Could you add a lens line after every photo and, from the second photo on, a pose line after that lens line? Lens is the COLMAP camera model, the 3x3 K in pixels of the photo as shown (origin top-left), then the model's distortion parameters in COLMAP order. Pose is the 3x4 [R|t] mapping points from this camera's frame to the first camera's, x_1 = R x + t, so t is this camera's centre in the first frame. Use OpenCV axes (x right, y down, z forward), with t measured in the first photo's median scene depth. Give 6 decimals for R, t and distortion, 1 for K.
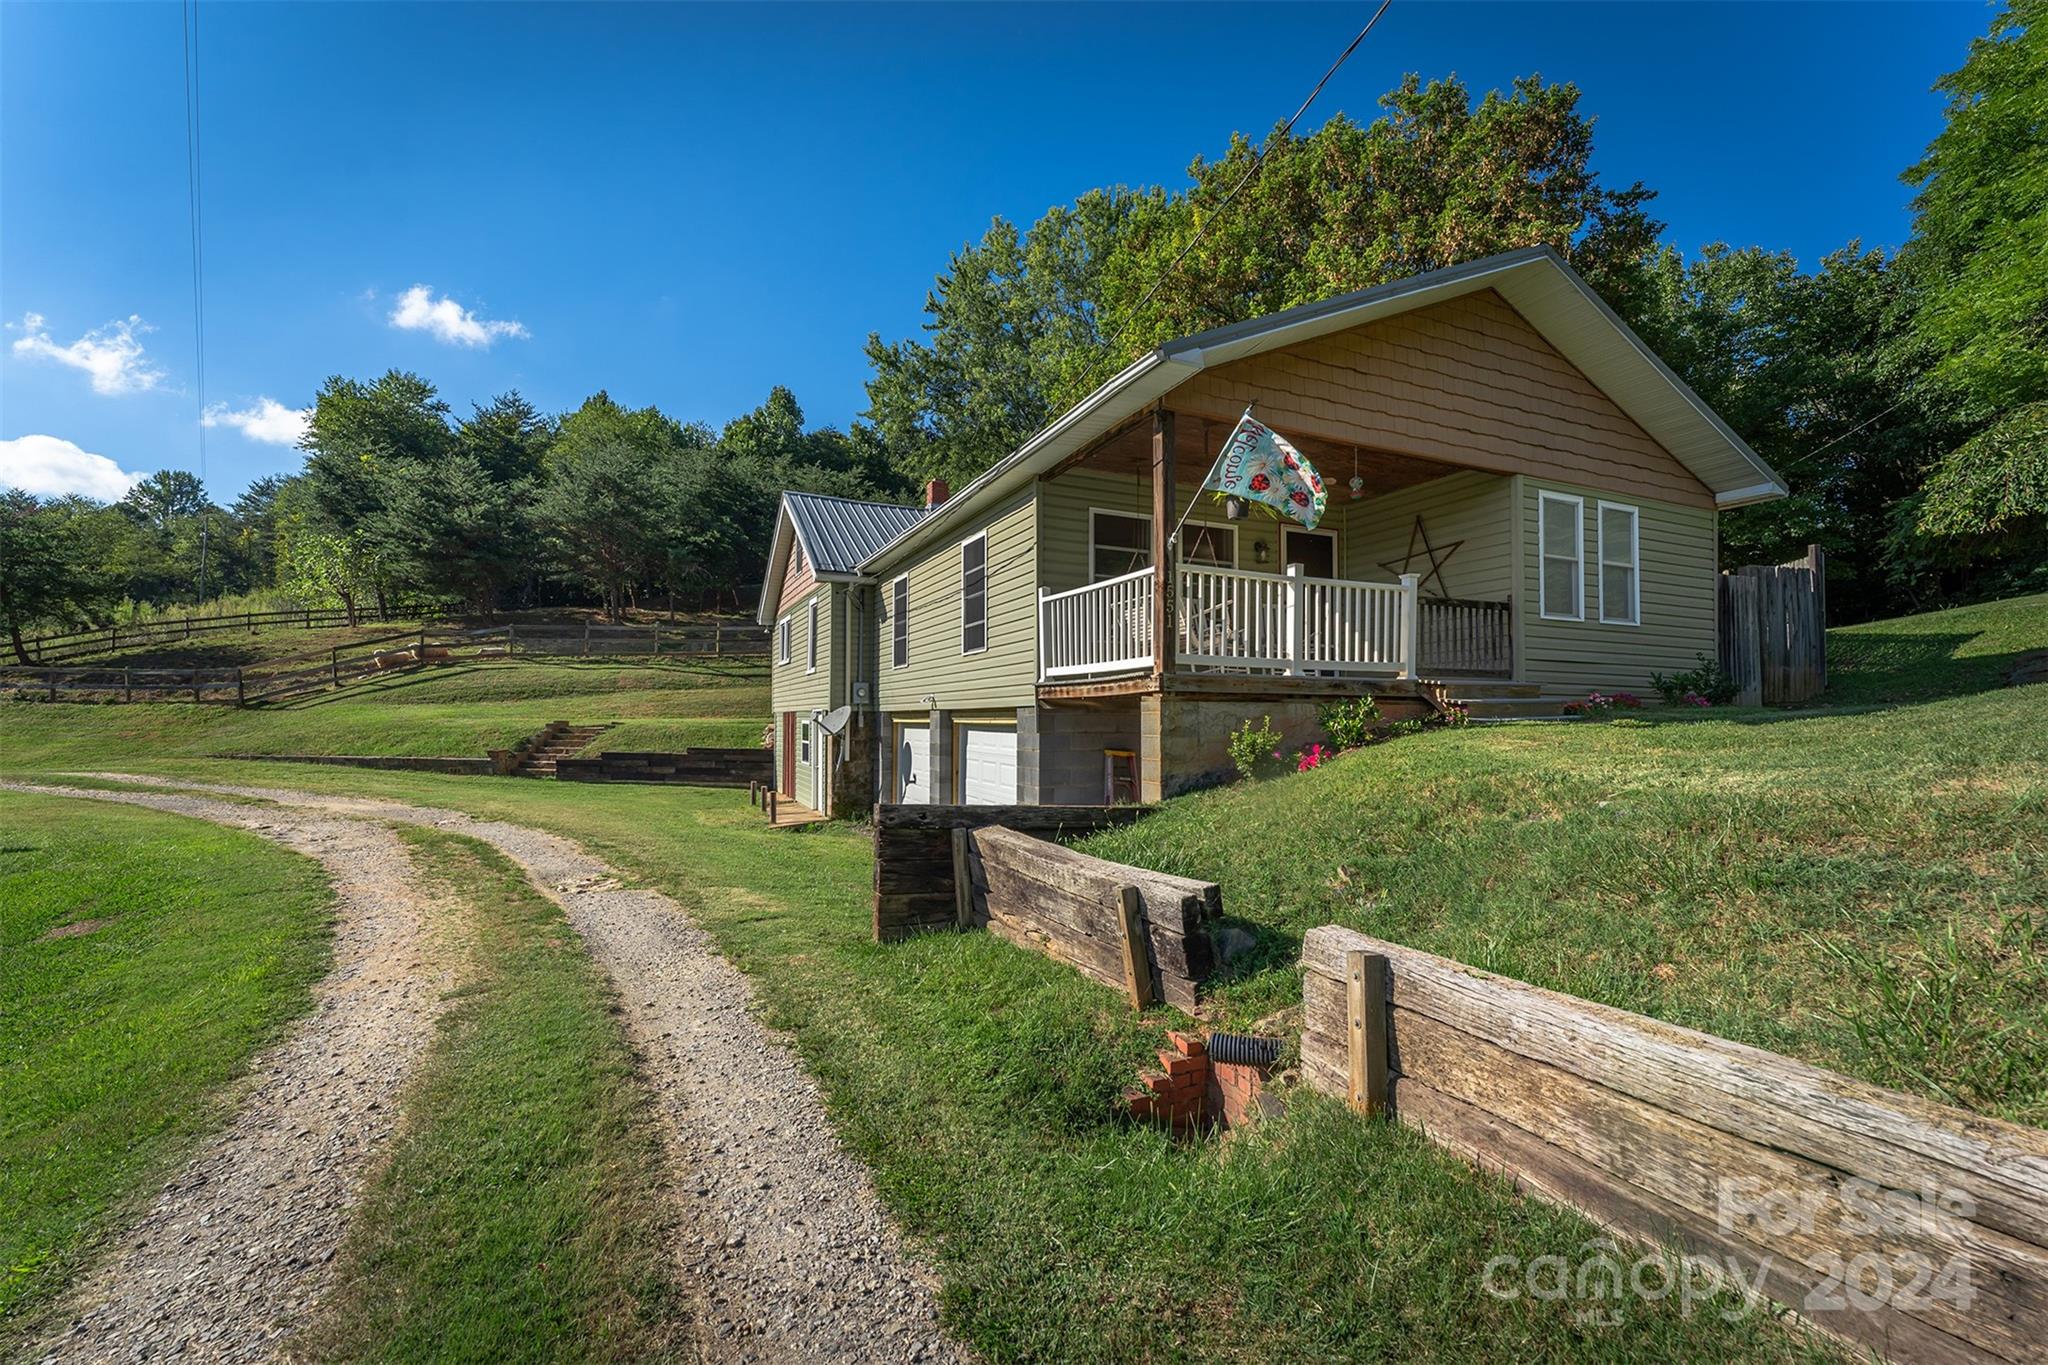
lens RADIAL K [[808.2, 0, 1024.0], [0, 808.2, 692.0], [0, 0, 1]] dist [0.004221, 0.000135]
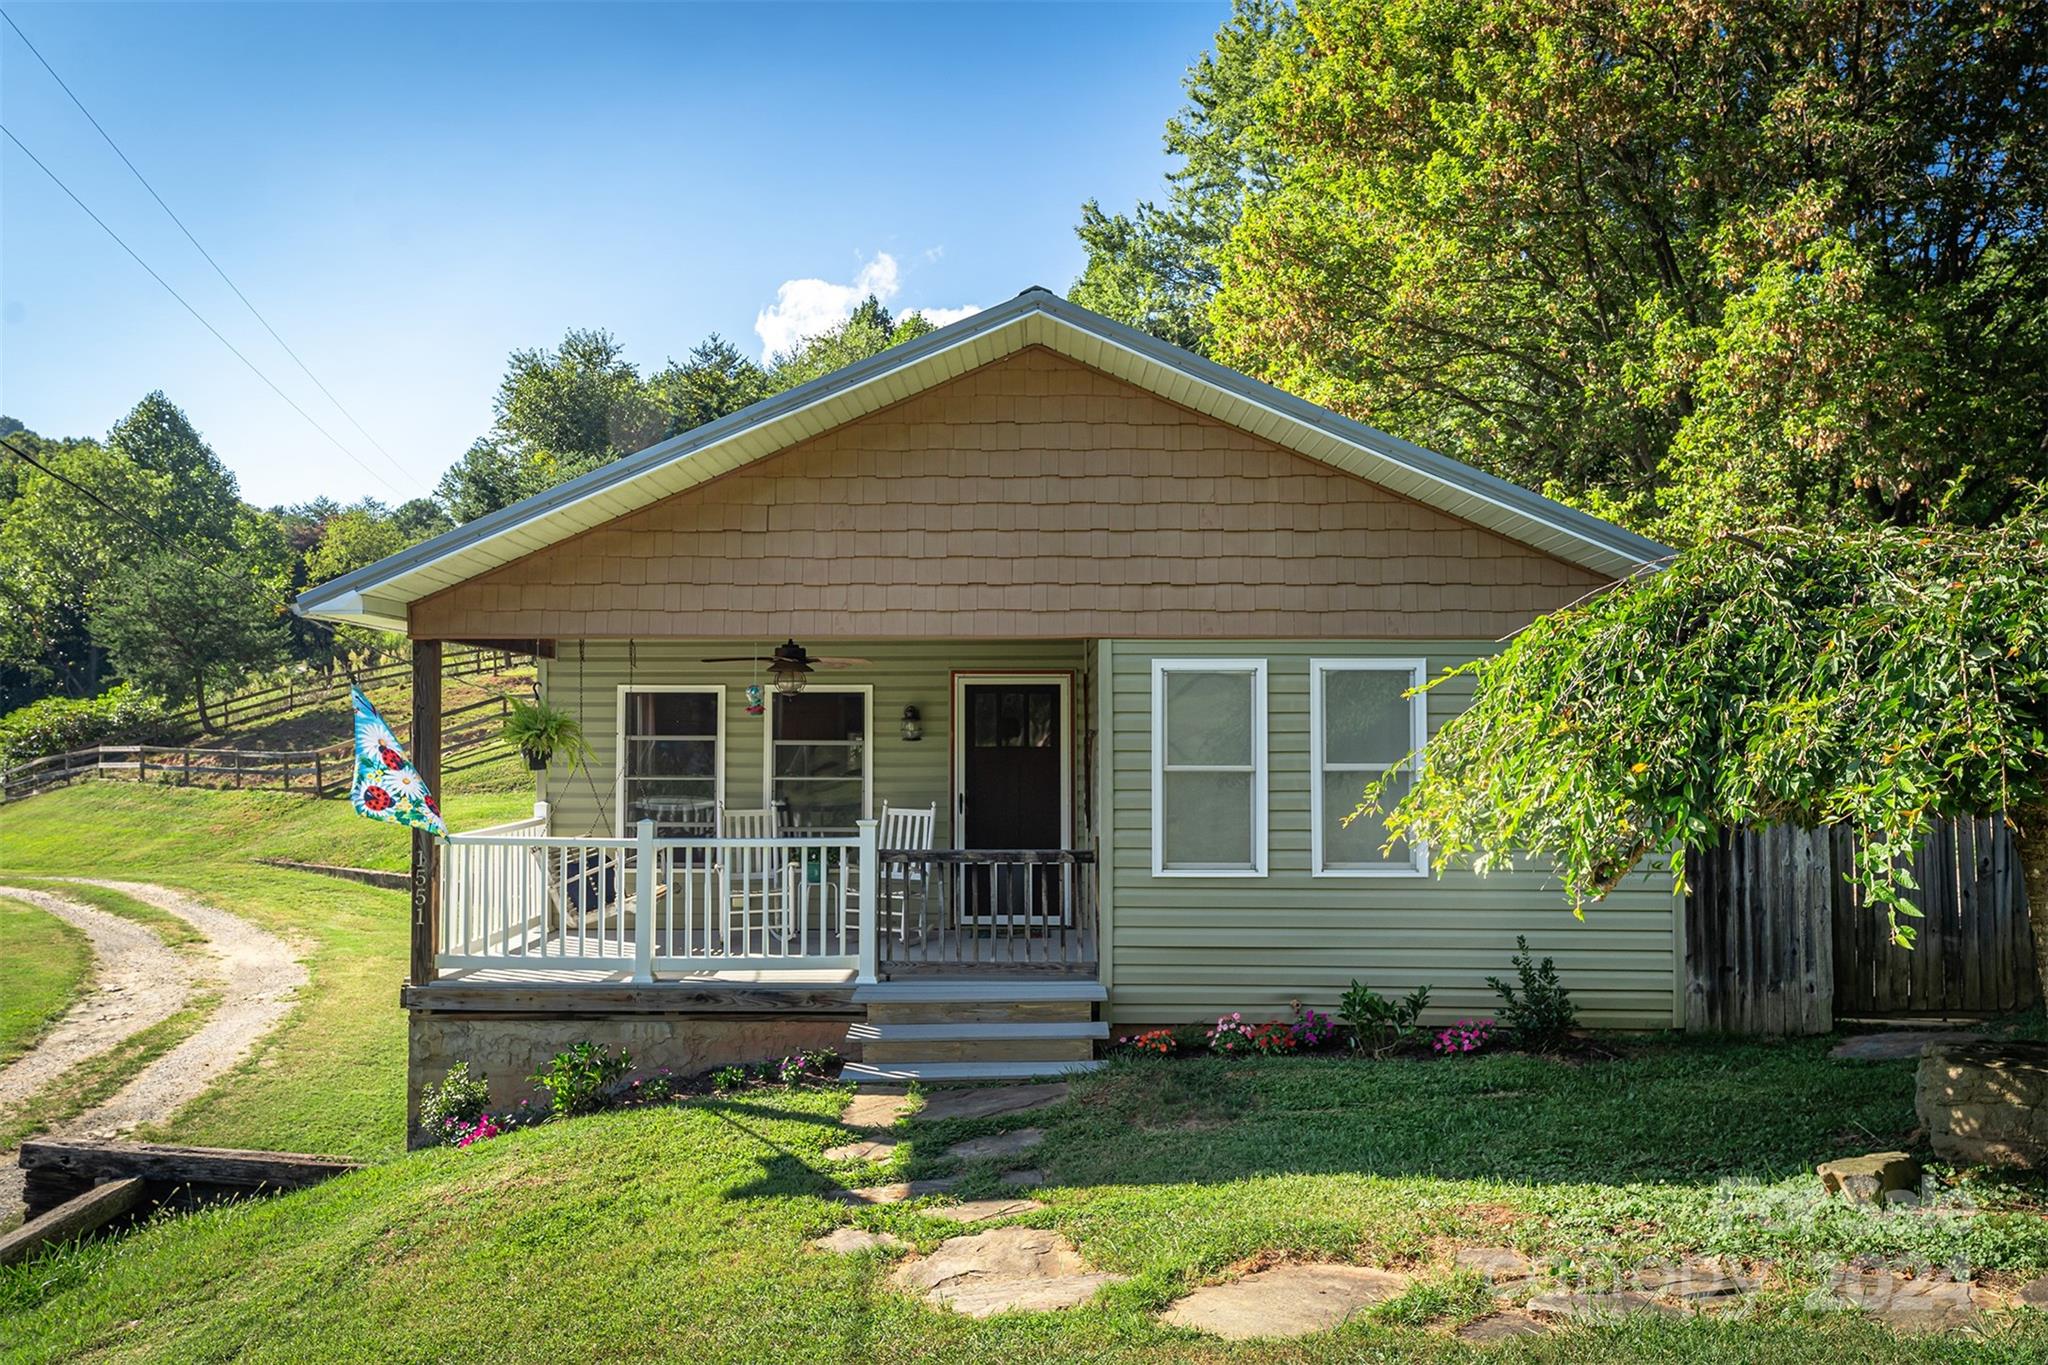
lens RADIAL K [[1321.8, 0, 1025.0], [0, 1321.8, 687.1], [0, 0, 1]] dist [0.005702, 0.000915]
pose [[0.907735, -0.017999, -0.419159, 0.385689], [0.016272, 0.999838, -0.007696, -0.089661], [0.419229, 0.000166, 0.907880, 0.031088]]
